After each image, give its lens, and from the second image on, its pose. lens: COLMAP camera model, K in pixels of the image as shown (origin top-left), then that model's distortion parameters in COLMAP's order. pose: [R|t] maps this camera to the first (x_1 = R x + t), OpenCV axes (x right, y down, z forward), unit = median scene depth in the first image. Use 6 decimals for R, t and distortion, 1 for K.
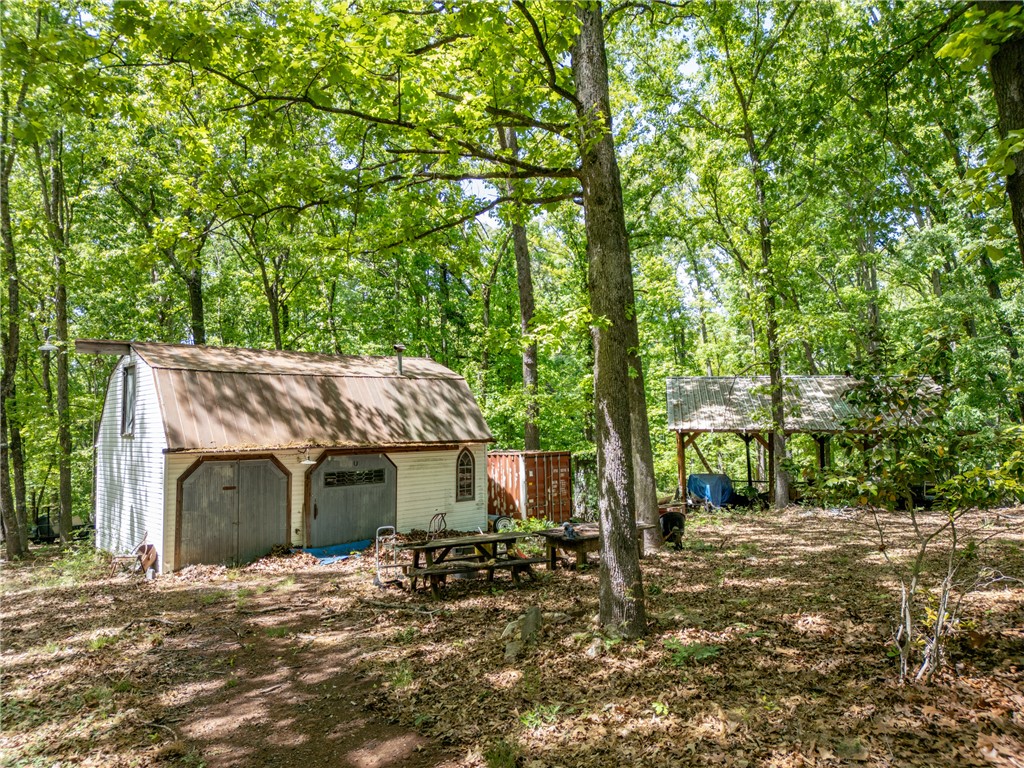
lens RADIAL K [[713.1, 0, 509.3], [0, 713.1, 380.1], [0, 0, 1]] dist [0.060409, -0.051047]
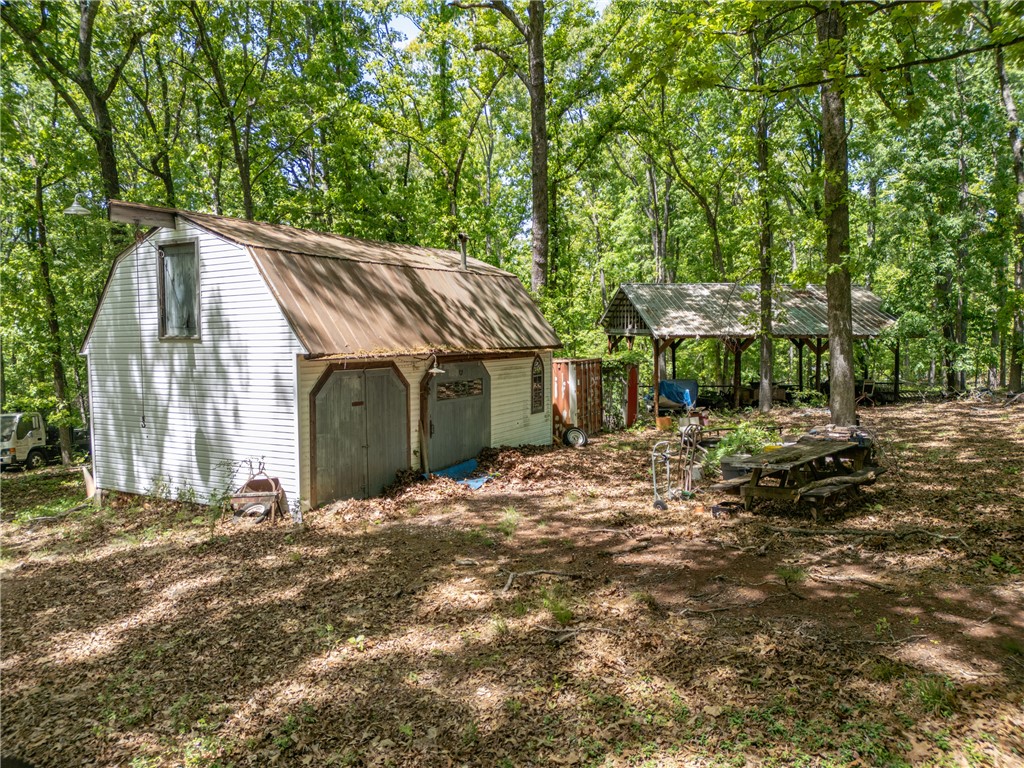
lens RADIAL K [[713.1, 0, 511.9], [0, 713.1, 384.0], [0, 0, 1]] dist [0.060409, -0.051047]
pose [[0.953548, -0.017583, 0.300727, -0.422971], [-0.021812, 0.991645, 0.127143, 0.021970], [-0.300450, -0.127796, 0.945197, 0.184203]]
